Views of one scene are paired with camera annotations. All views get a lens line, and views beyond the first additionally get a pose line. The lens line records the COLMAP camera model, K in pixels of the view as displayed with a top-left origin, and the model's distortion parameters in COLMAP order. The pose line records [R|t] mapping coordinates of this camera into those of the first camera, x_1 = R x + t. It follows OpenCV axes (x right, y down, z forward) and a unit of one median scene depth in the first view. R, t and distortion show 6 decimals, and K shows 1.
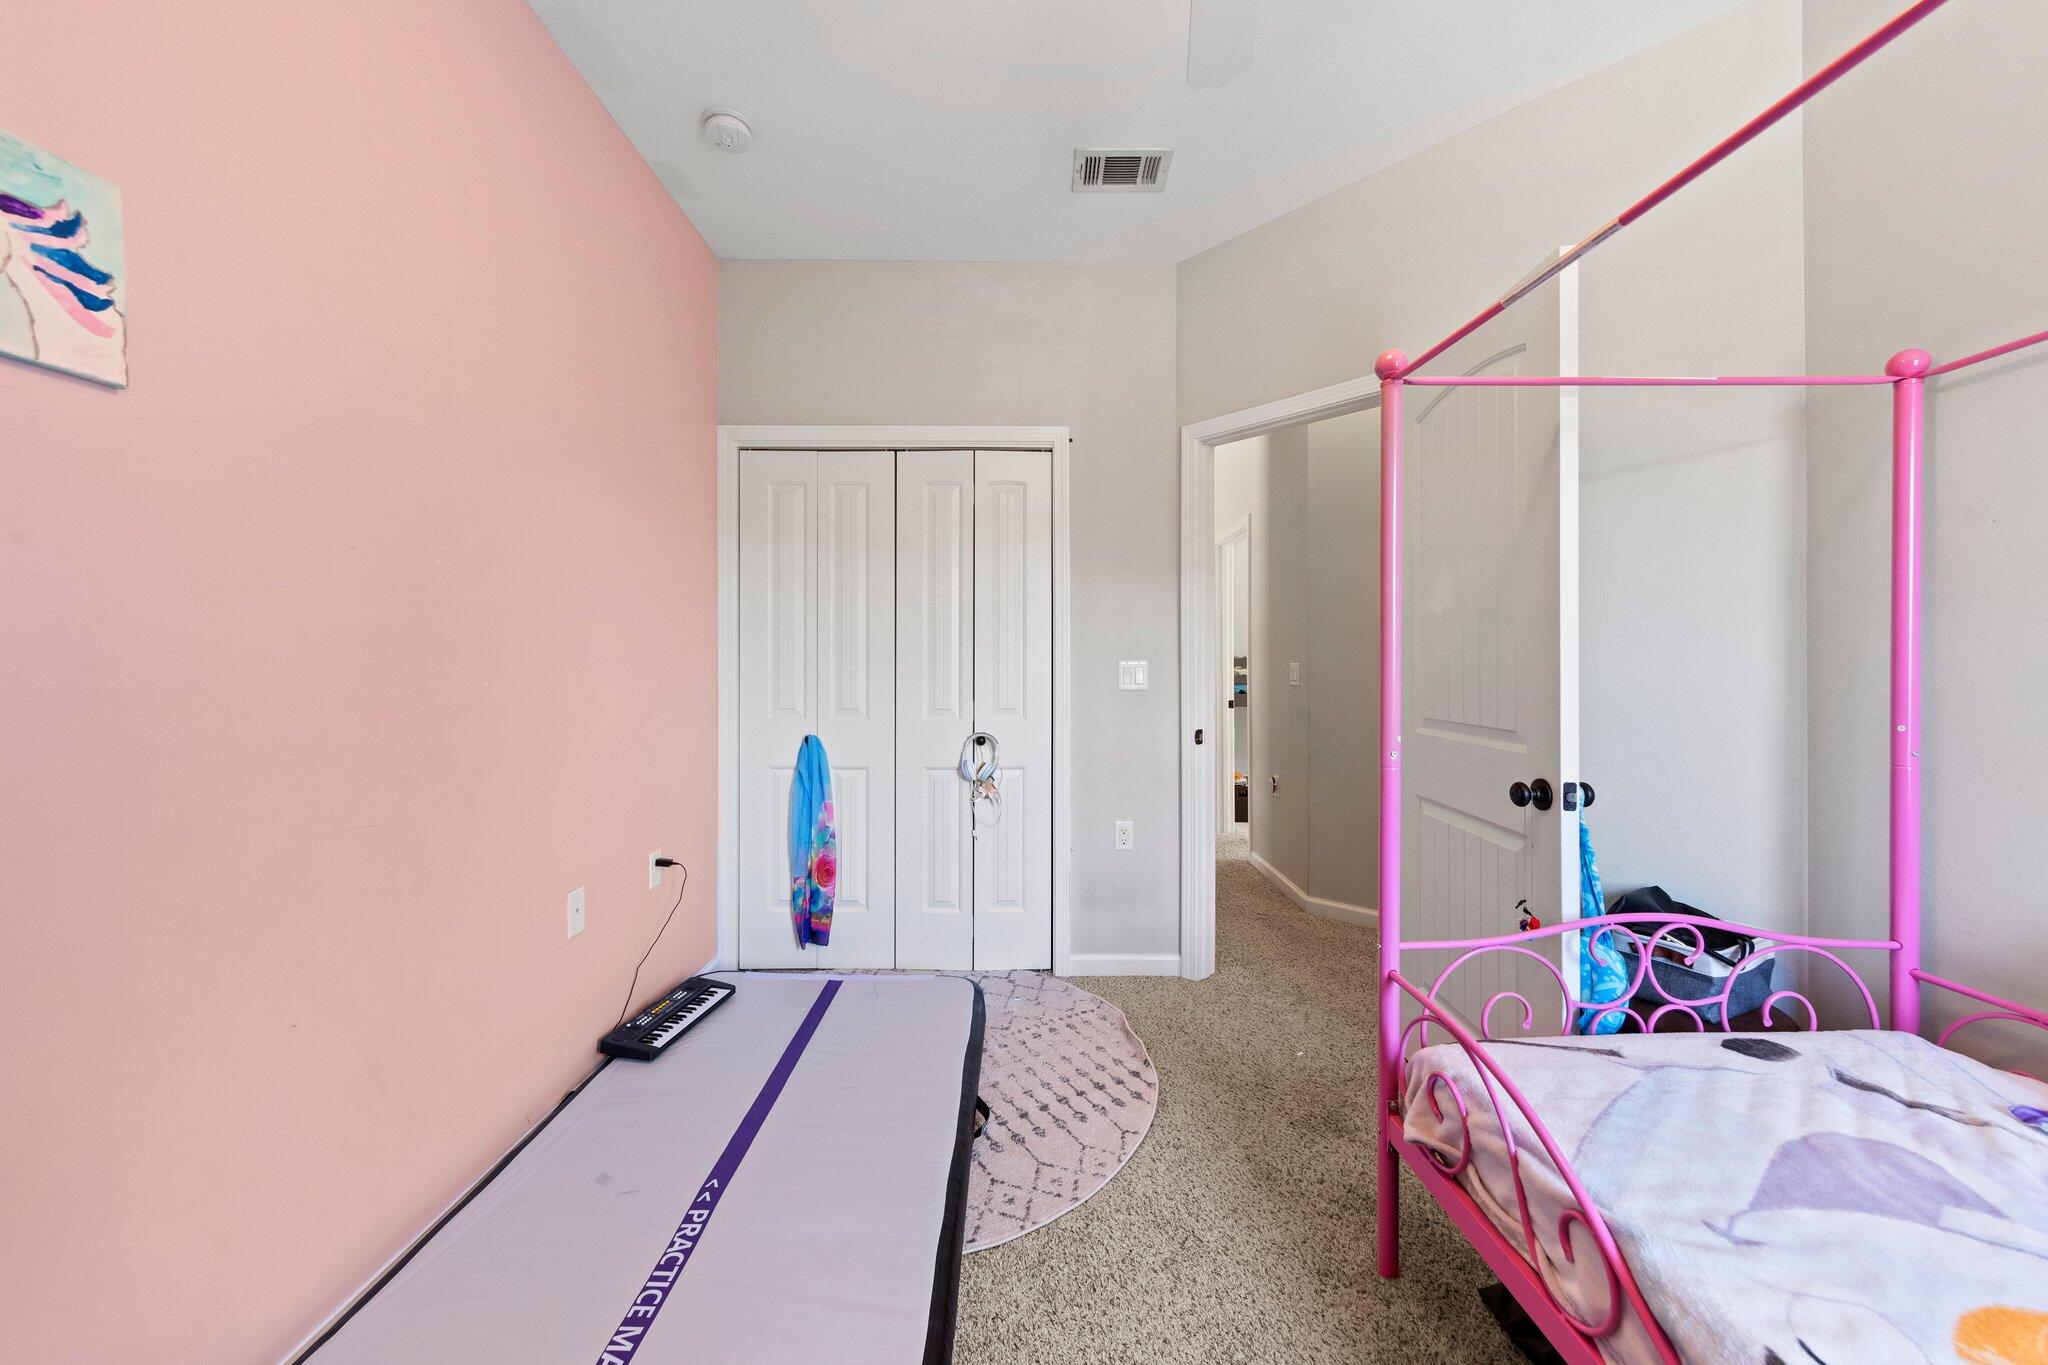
lens RADIAL K [[758.0, 0, 1024.7], [0, 758.0, 669.8], [0, 0, 1]] dist [0.006217, -0.000601]
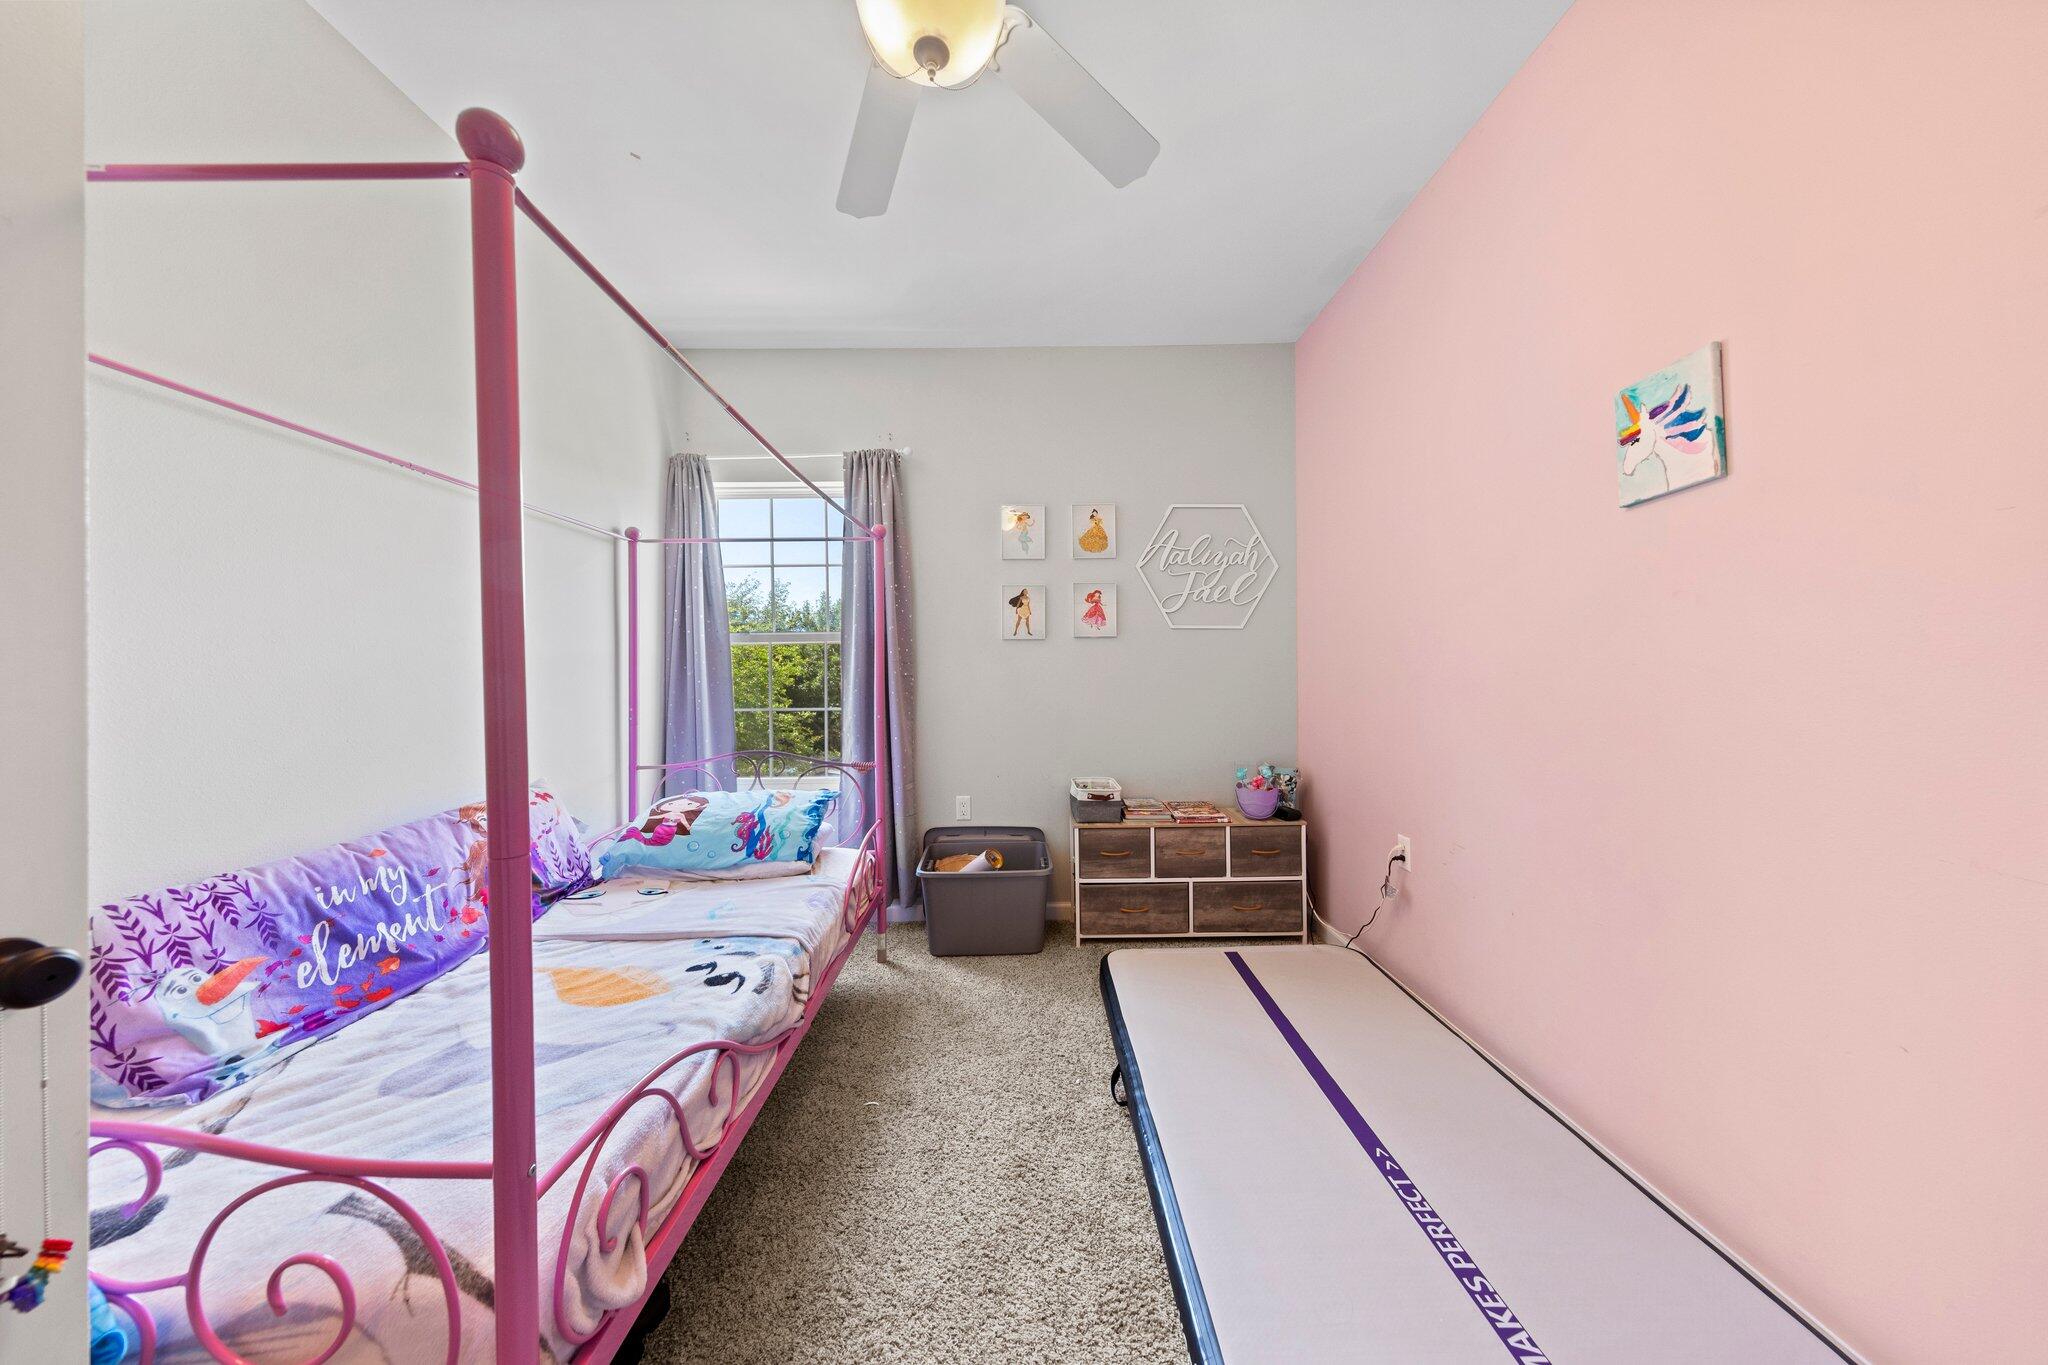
lens RADIAL K [[654.6, 0, 1019.8], [0, 654.6, 678.2], [0, 0, 1]] dist [0.008453, -0.001007]
pose [[-0.999889, 0.011691, -0.009185, 0.178781], [0.011610, 0.999894, 0.008832, -0.013326], [0.009288, 0.008725, -0.999919, 2.407912]]
